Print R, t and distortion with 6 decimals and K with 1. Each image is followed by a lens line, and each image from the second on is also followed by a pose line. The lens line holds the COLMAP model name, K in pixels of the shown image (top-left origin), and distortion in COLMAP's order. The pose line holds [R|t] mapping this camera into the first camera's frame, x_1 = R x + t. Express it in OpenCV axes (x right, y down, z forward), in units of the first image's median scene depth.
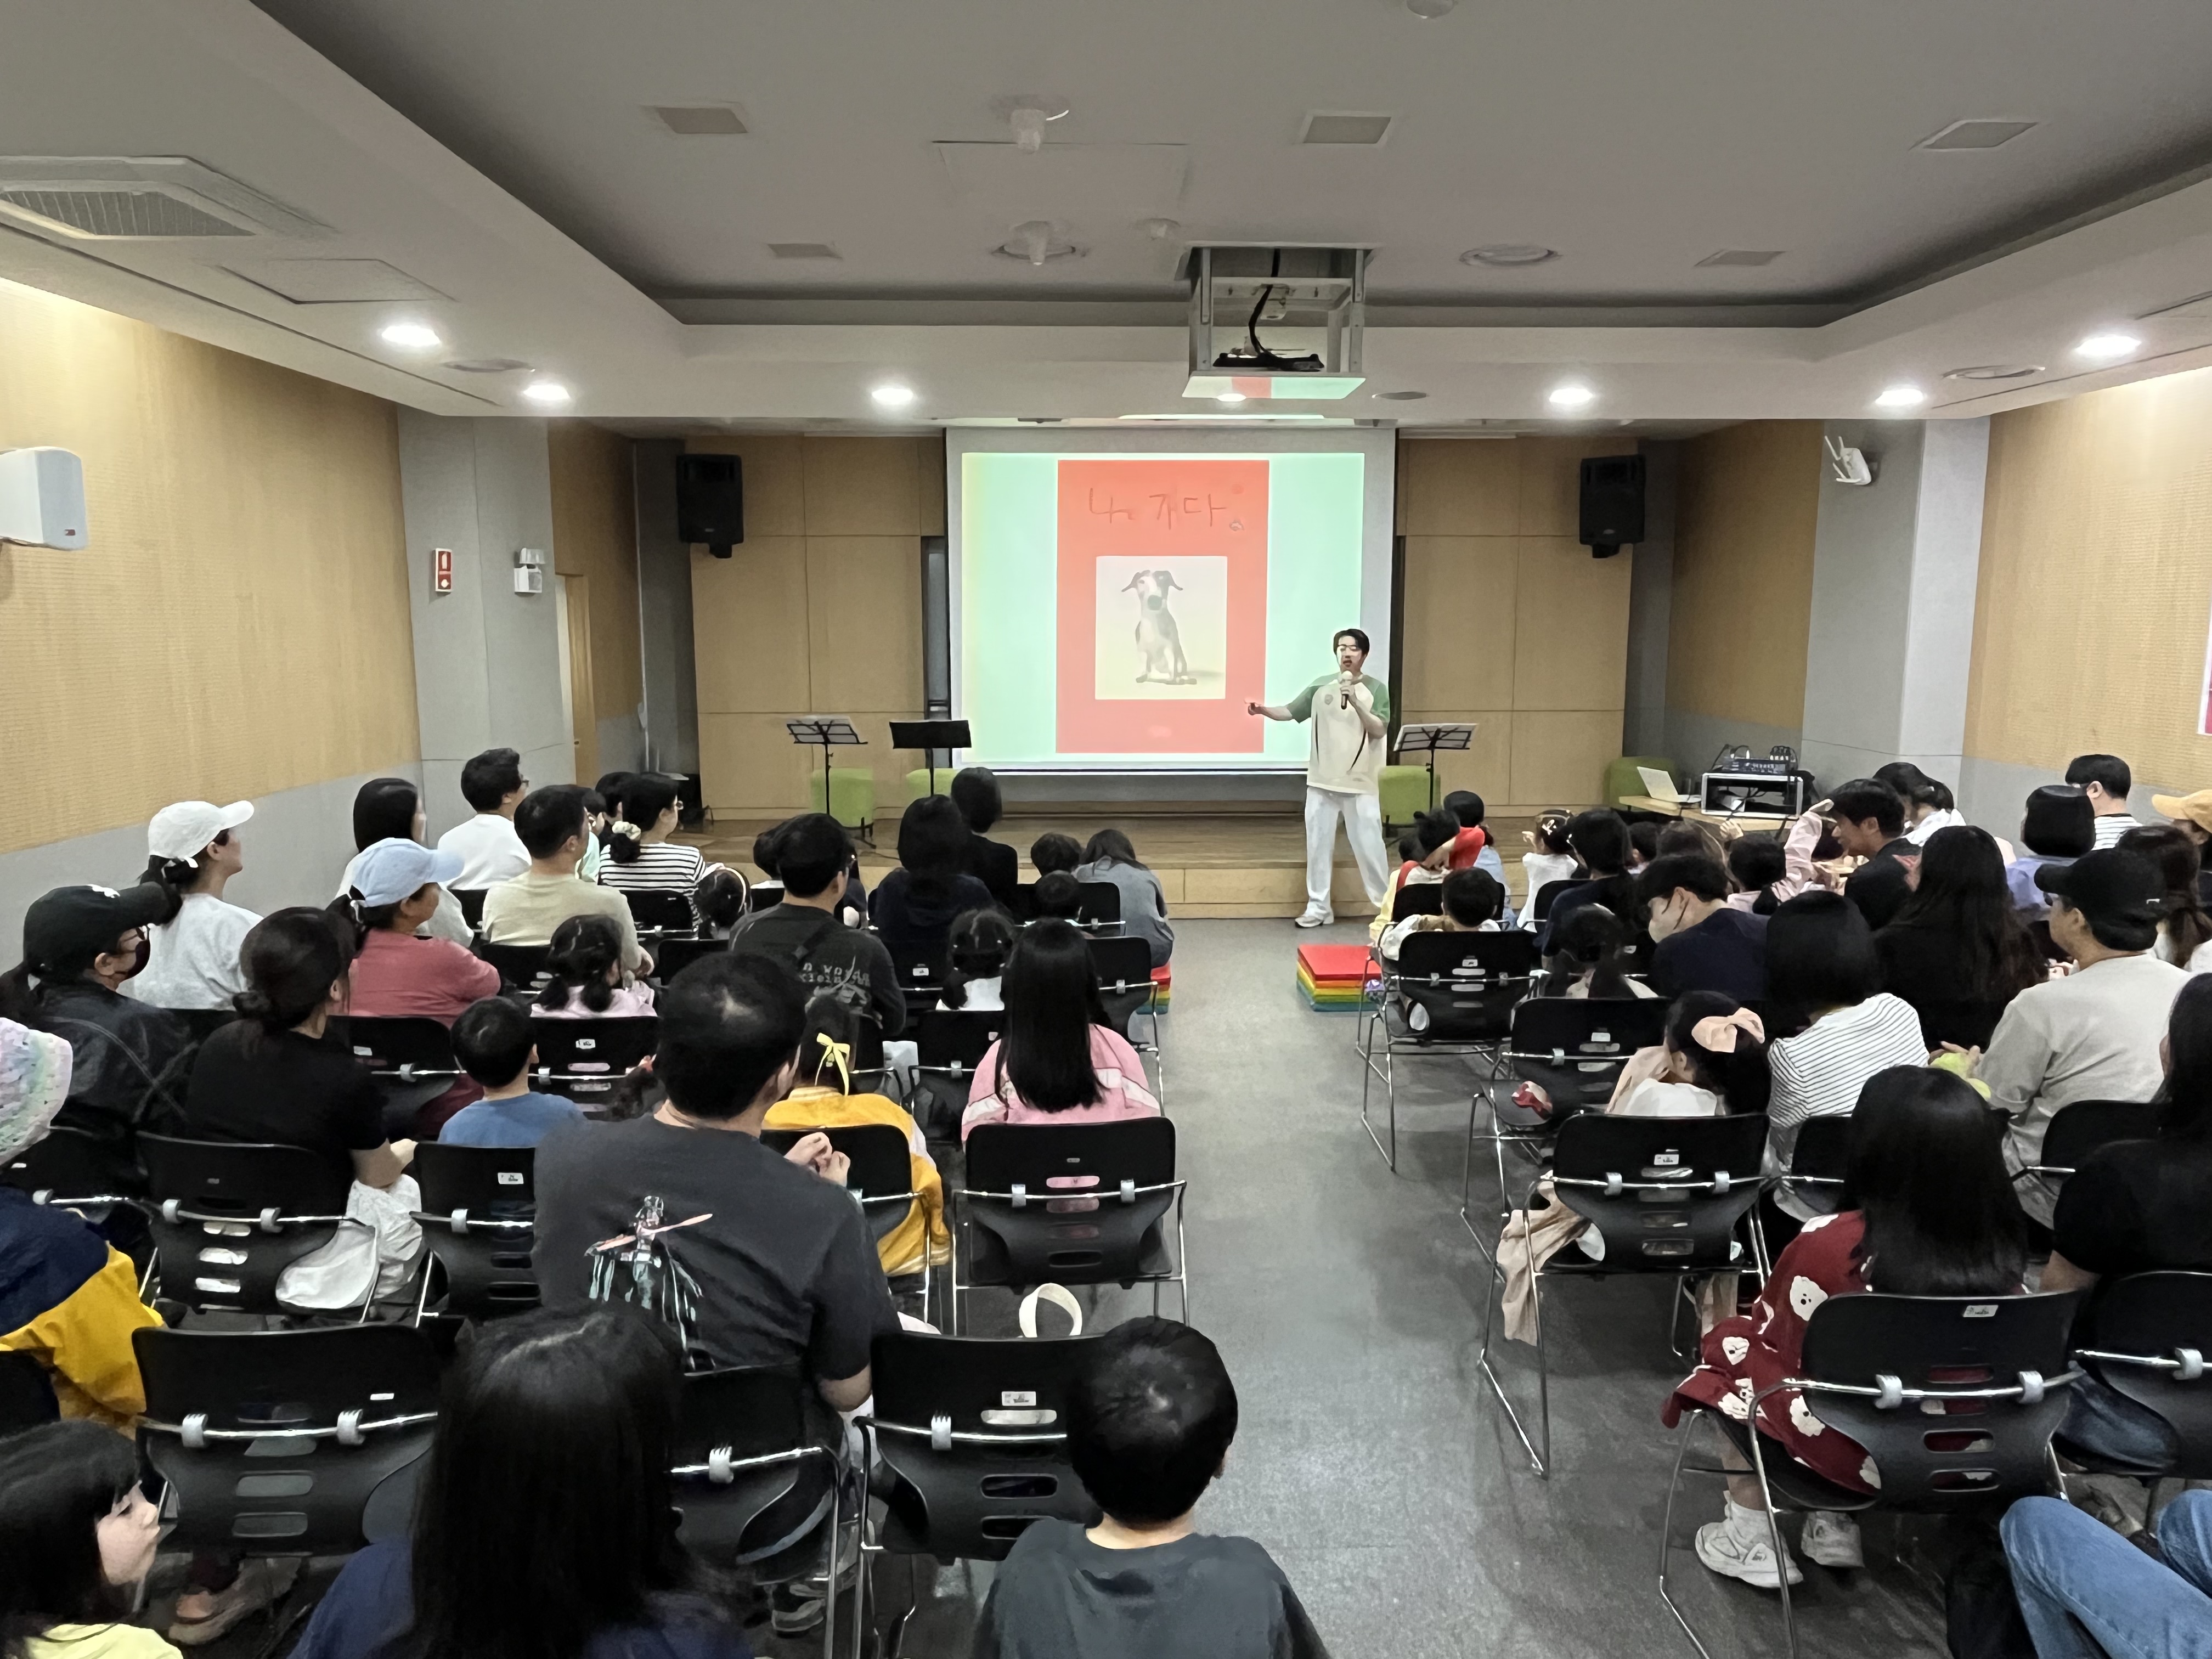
lens RADIAL K [[1389.1, 0, 1126.9], [0, 1389.1, 832.3], [0, 0, 1]] dist [0.010707, 0.000136]
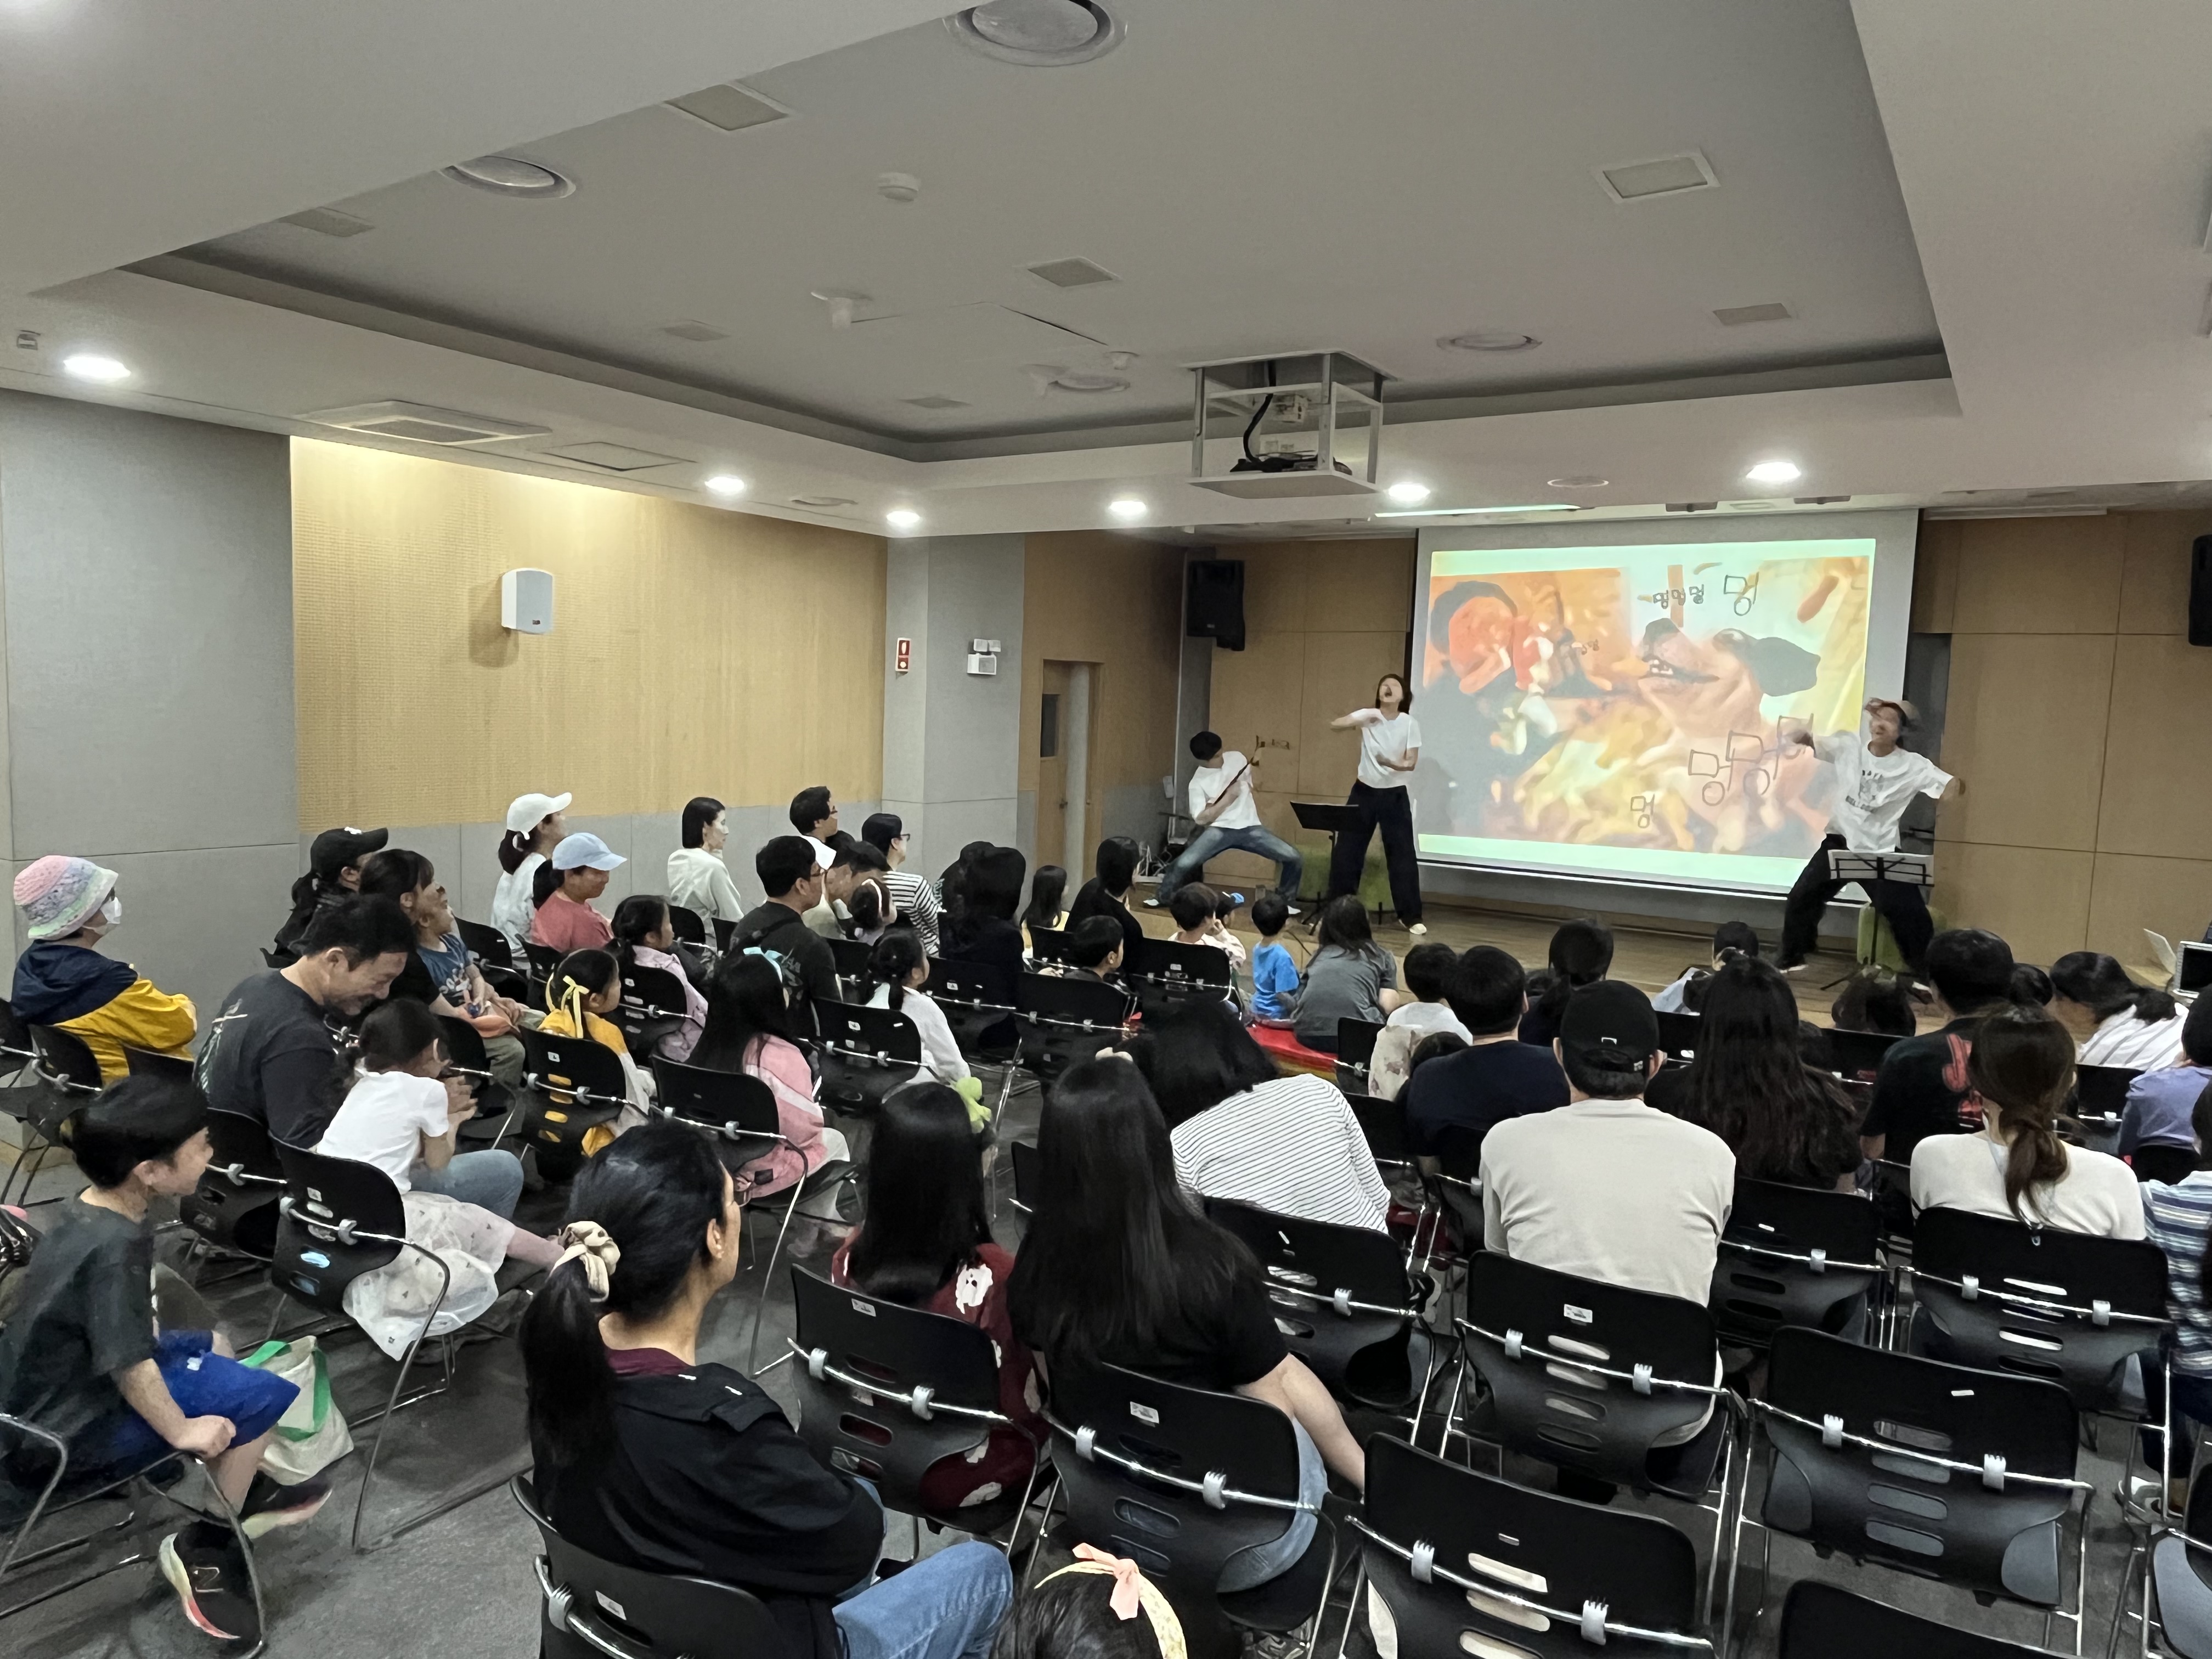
lens RADIAL K [[1481.3, 0, 1099.6], [0, 1481.3, 835.0], [0, 0, 1]] dist [0.014044, -0.002339]
pose [[0.788807, 0.089317, -0.608117, 0.608215], [-0.135116, 0.990382, -0.029801, -0.009155], [0.599606, 0.105673, 0.793288, 0.055166]]
